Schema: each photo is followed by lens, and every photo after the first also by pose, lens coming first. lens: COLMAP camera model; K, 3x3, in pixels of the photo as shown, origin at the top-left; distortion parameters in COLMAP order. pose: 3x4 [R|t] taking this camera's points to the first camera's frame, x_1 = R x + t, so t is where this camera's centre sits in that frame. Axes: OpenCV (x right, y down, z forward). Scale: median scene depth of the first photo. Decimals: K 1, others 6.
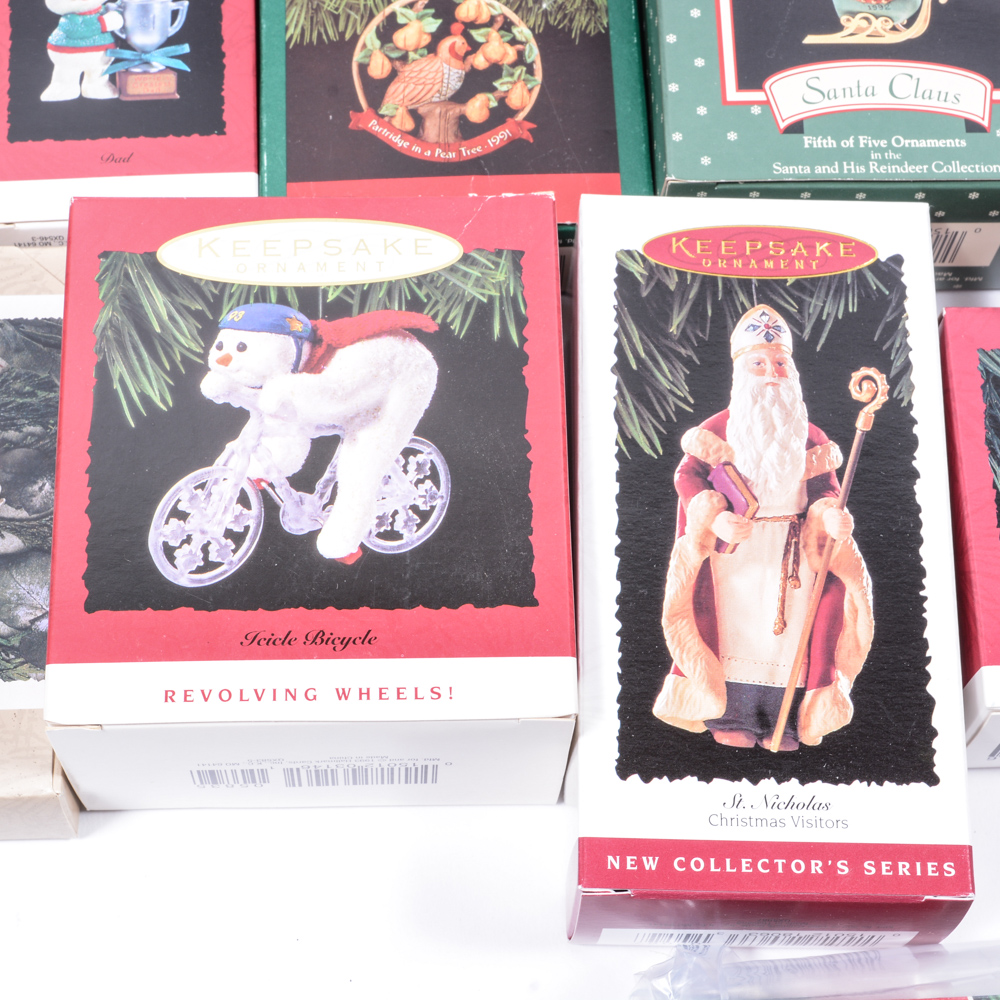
lens RADIAL K [[2495.6, 0, 492.1], [0, 2495.6, 494.9], [0, 0, 1]] dist [-0.020292, 0.000000]
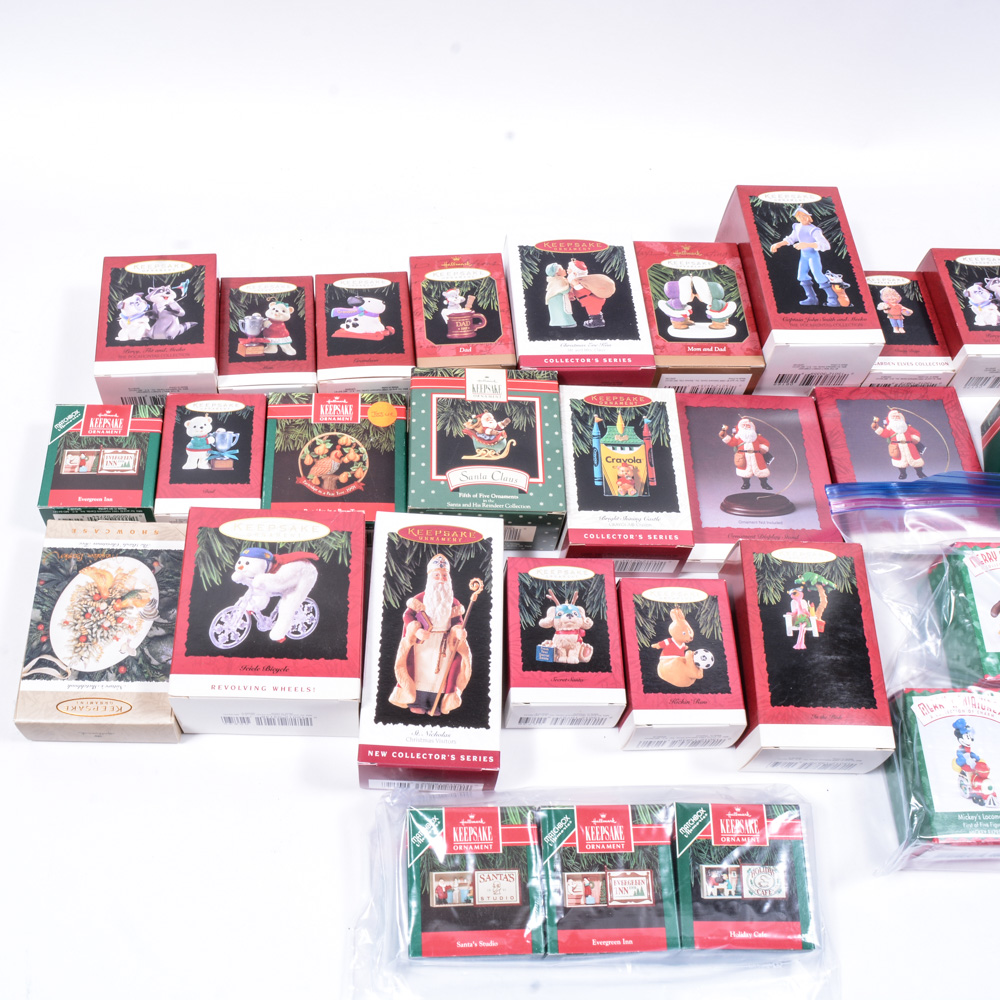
lens RADIAL K [[1216.8, 0, 452.9], [0, 1216.8, 484.9], [0, 0, 1]] dist [-0.091135, 0.000000]
pose [[0.999030, 0.034212, 0.027716, 0.086801], [-0.030546, 0.991893, -0.123346, 0.013584], [-0.031711, 0.122380, 0.991977, -0.352573]]
